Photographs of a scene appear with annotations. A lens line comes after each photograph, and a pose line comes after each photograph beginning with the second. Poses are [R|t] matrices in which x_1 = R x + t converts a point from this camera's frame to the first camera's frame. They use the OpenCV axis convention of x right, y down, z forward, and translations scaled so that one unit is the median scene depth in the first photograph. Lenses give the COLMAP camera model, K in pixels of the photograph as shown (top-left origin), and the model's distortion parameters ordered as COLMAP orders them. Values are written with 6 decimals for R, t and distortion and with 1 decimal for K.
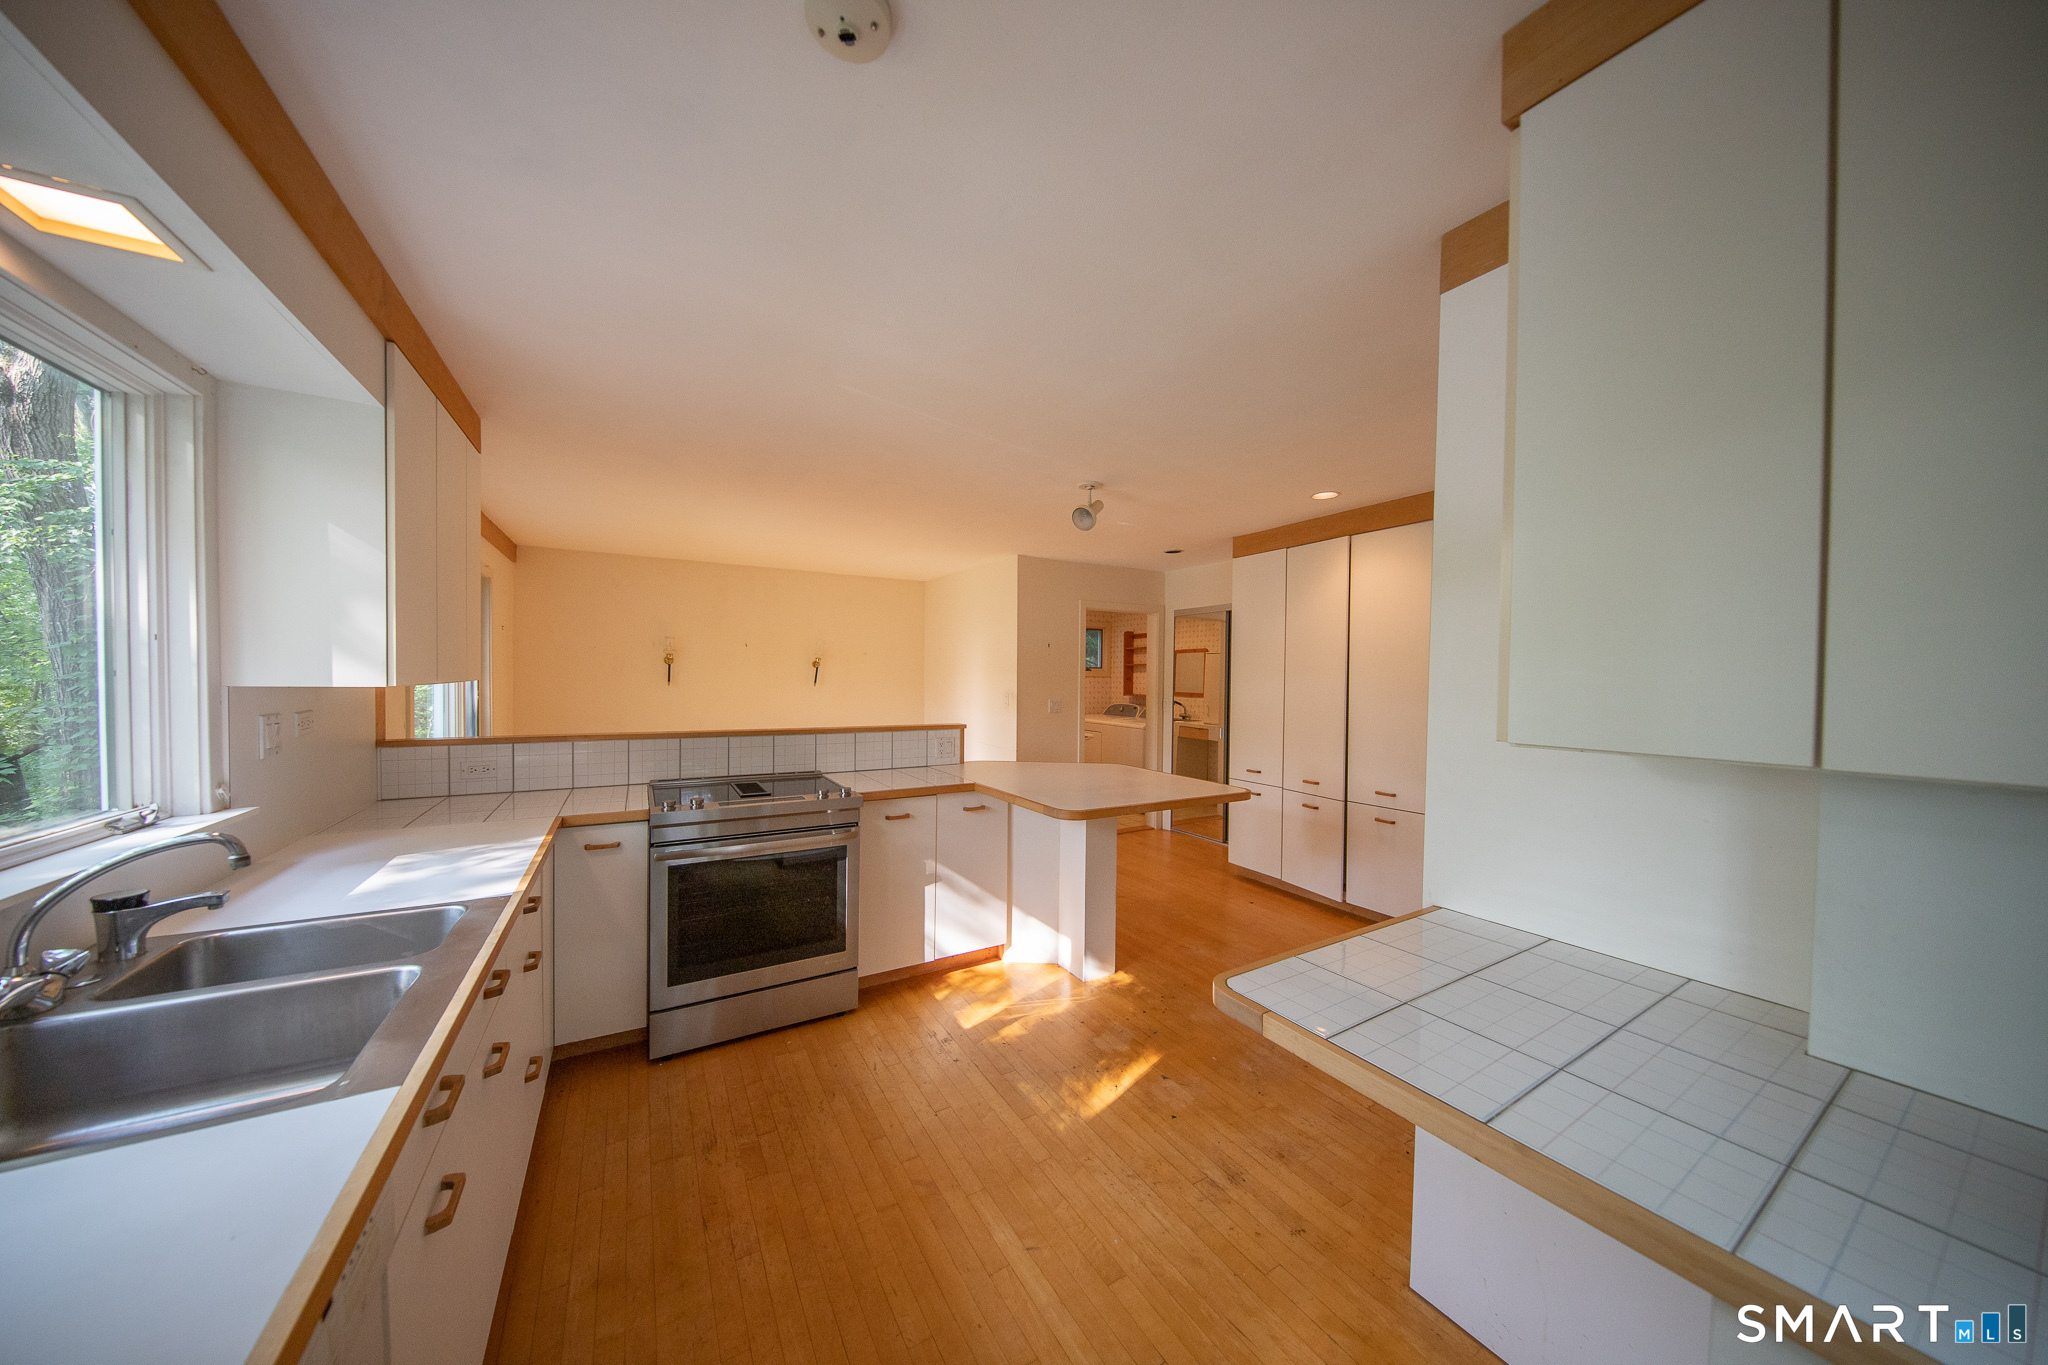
lens RADIAL K [[658.7, 0, 1024.0], [0, 658.7, 682.5], [0, 0, 1]] dist [0.000256, -0.000020]
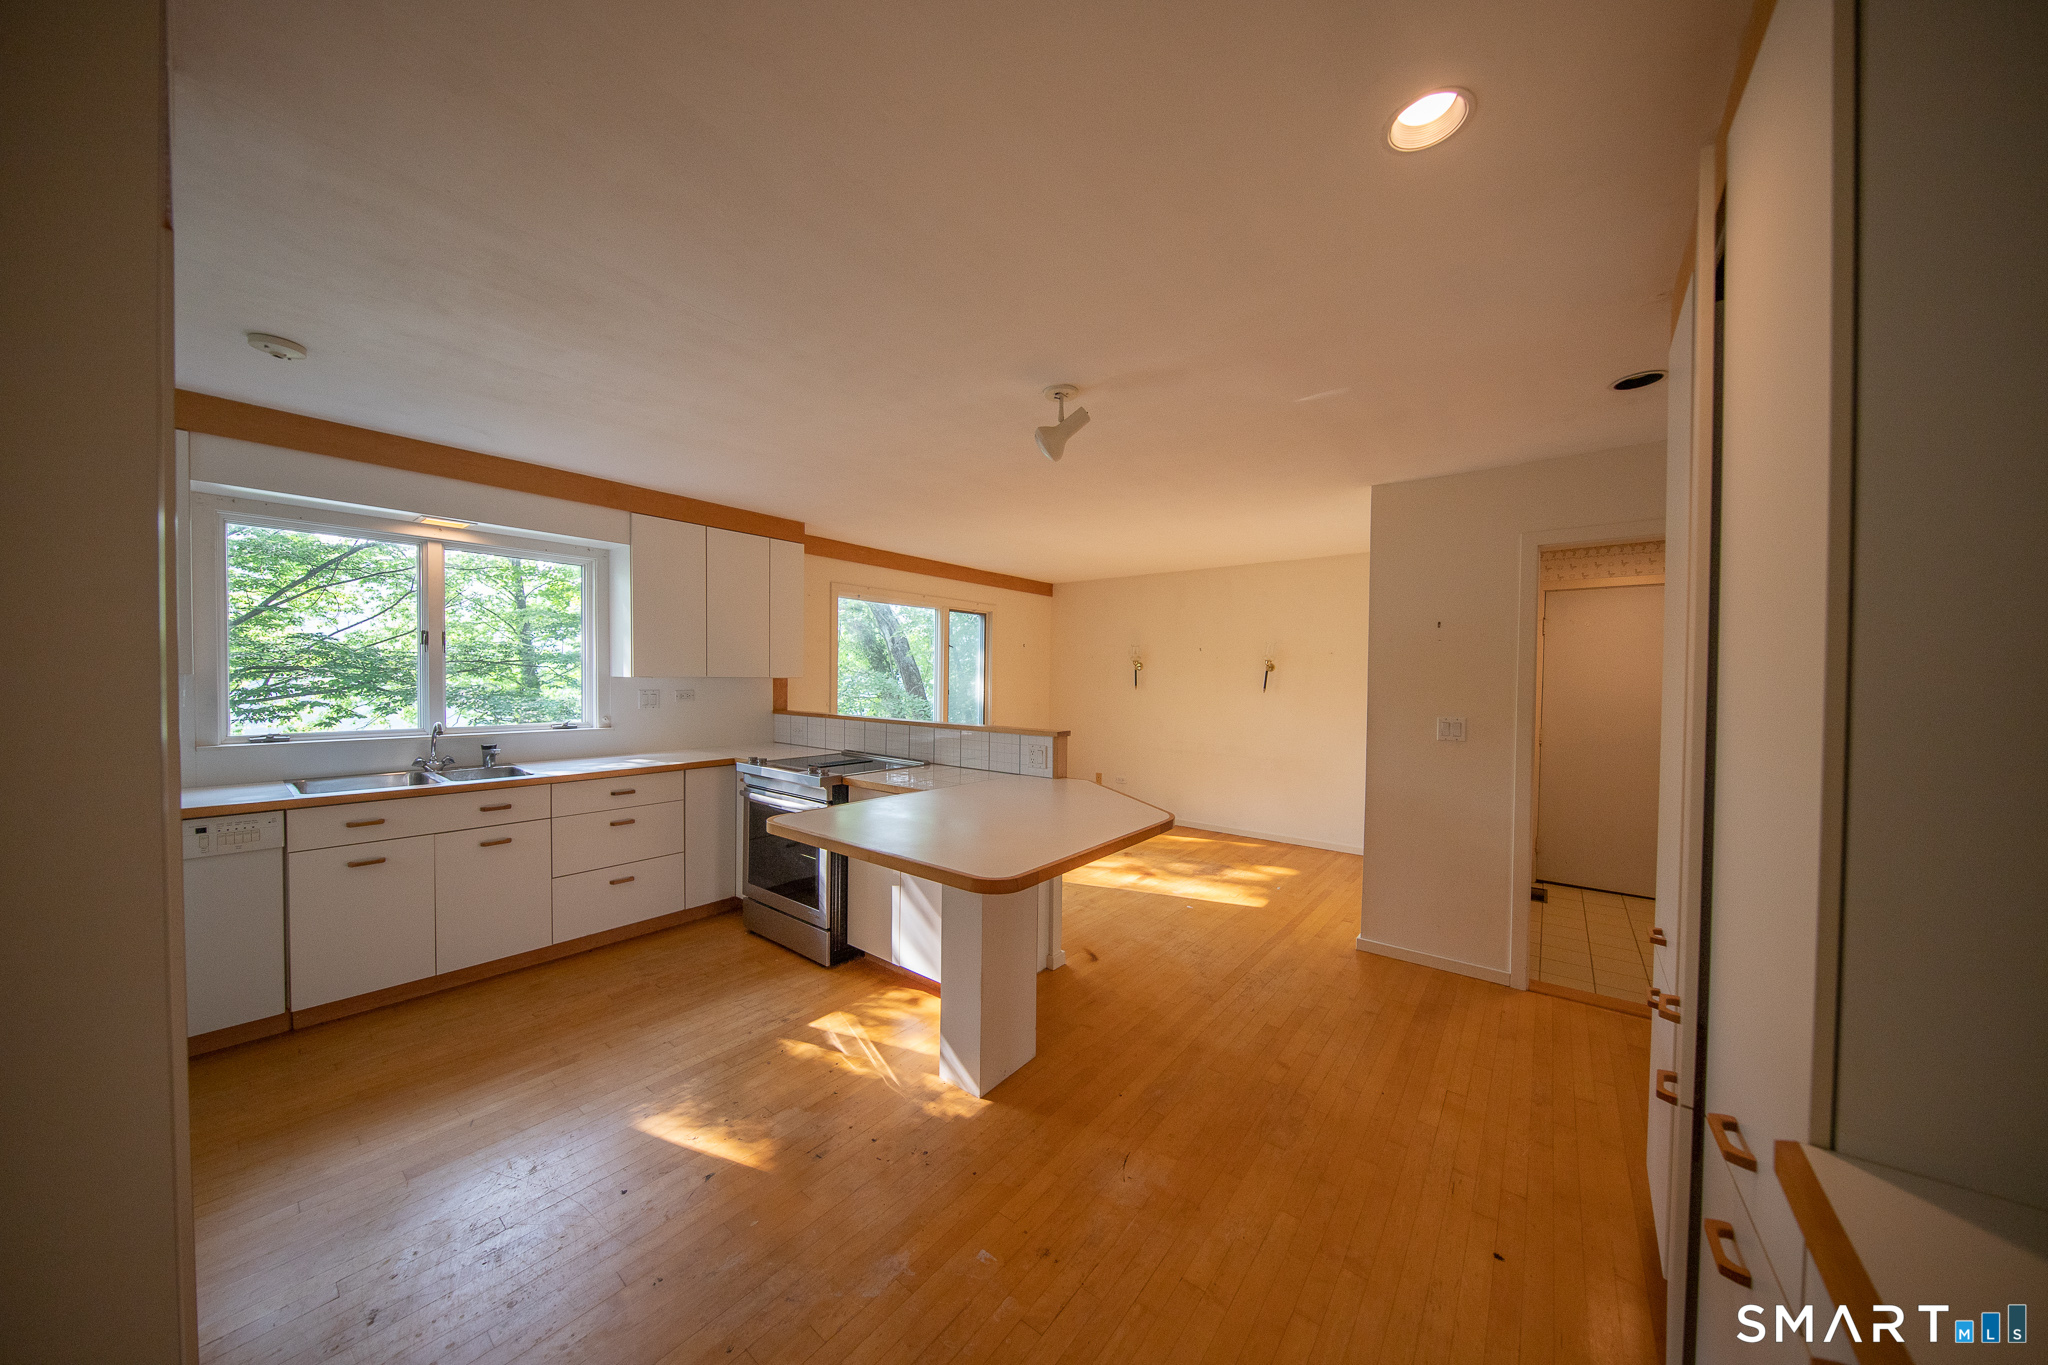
lens RADIAL K [[658.7, 0, 1024.0], [0, 658.7, 682.5], [0, 0, 1]] dist [0.000256, -0.000020]
pose [[0.357246, 0.003115, -0.934005, 0.923424], [-0.015578, 0.999875, -0.002623, 0.005808], [0.933881, 0.015487, 0.357250, 0.907579]]
